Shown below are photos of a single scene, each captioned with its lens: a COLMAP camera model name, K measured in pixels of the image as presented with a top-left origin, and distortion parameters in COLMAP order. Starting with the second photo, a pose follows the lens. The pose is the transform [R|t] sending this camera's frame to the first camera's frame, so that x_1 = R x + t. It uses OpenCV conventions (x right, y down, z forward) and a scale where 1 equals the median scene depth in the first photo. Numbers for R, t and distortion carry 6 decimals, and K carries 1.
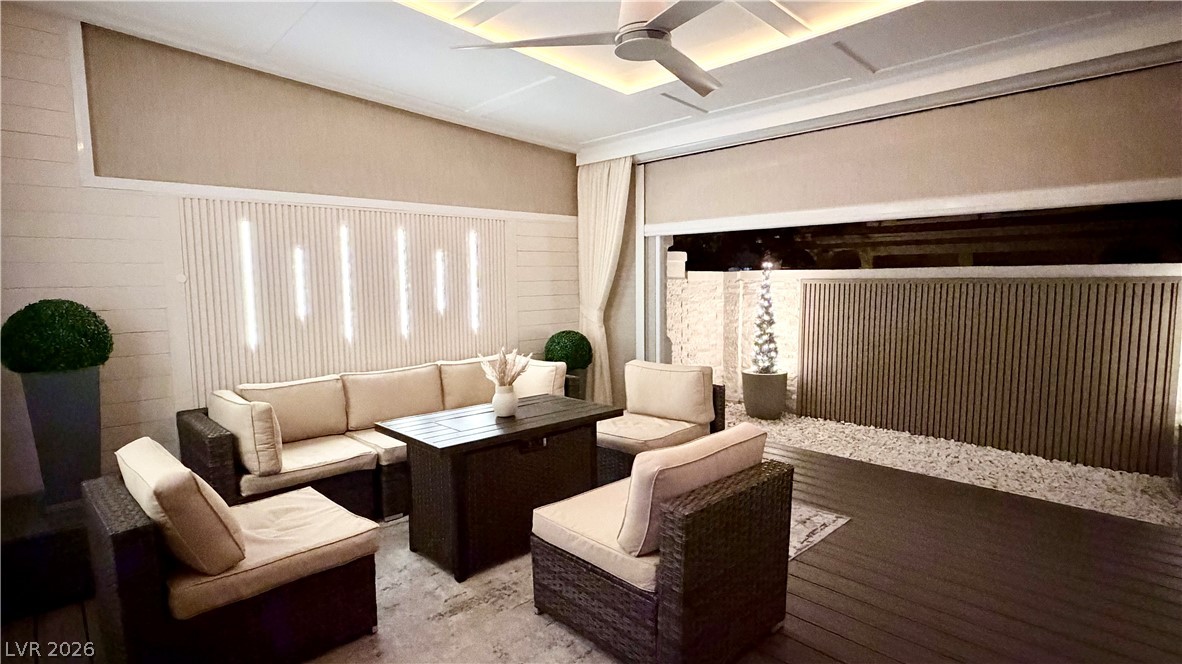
lens RADIAL K [[600.9, 0, 589.0], [0, 600.9, 333.1], [0, 0, 1]] dist [0.002714, 0.000335]
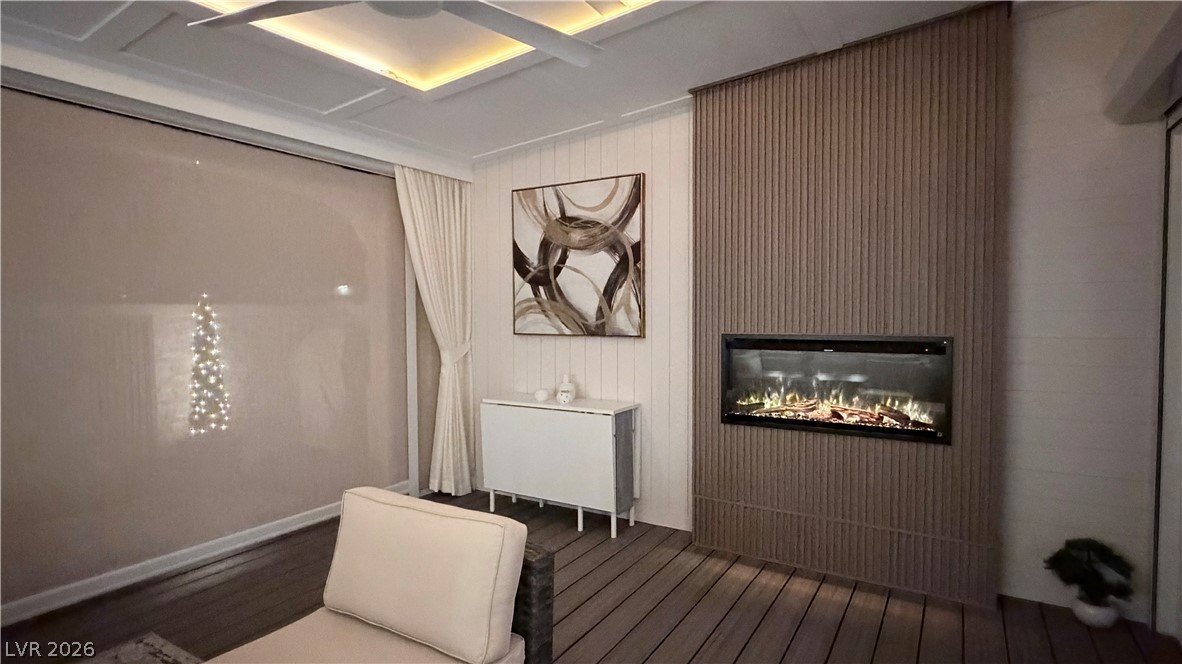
lens RADIAL K [[600.2, 0, 586.7], [0, 600.2, 334.2], [0, 0, 1]] dist [0.001968, 0.000954]
pose [[-0.253298, -0.025715, 0.967046, -0.439759], [0.101917, 0.993374, 0.053110, -0.048135], [-0.962005, 0.112011, -0.248999, 0.656294]]
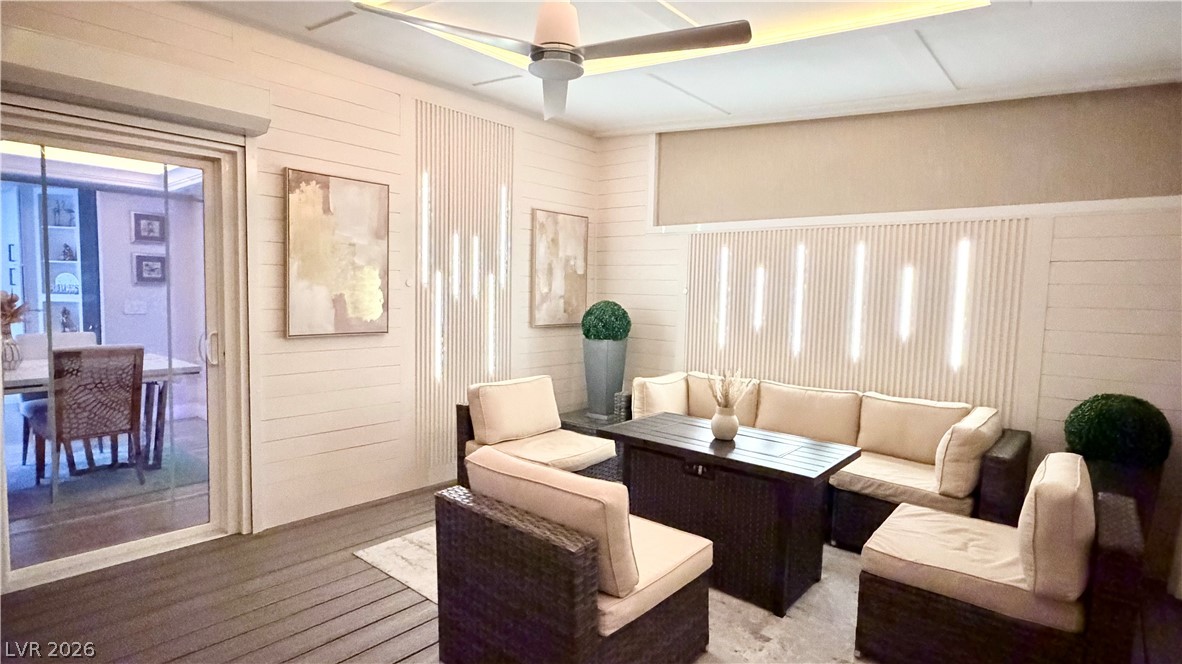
lens RADIAL K [[600.9, 0, 589.0], [0, 600.9, 333.1], [0, 0, 1]] dist [0.002714, 0.000335]
pose [[0.107591, 0.082155, -0.990795, 0.819551], [-0.122719, 0.990056, 0.068767, -0.071392], [0.986592, 0.114190, 0.116603, 0.709544]]
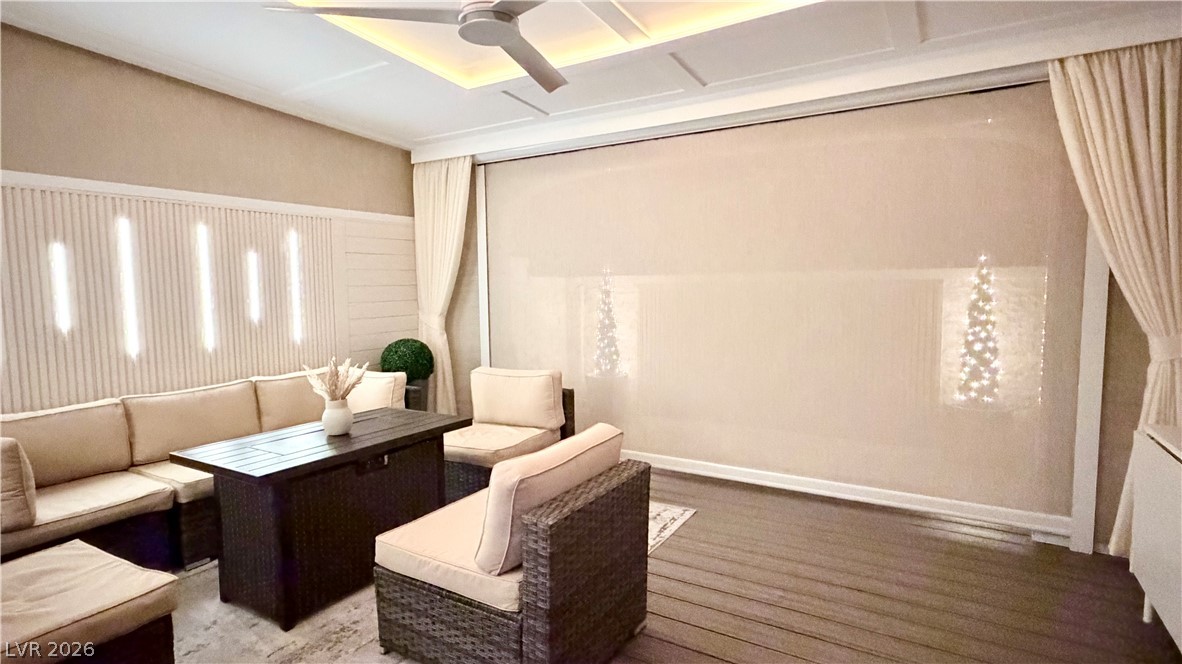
lens RADIAL K [[600.9, 0, 589.0], [0, 600.9, 333.1], [0, 0, 1]] dist [0.002714, 0.000335]
pose [[0.964351, -0.023684, 0.263563, -0.012301], [0.027525, 0.999562, -0.010889, 0.008242], [-0.263190, 0.017755, 0.964581, 0.040468]]
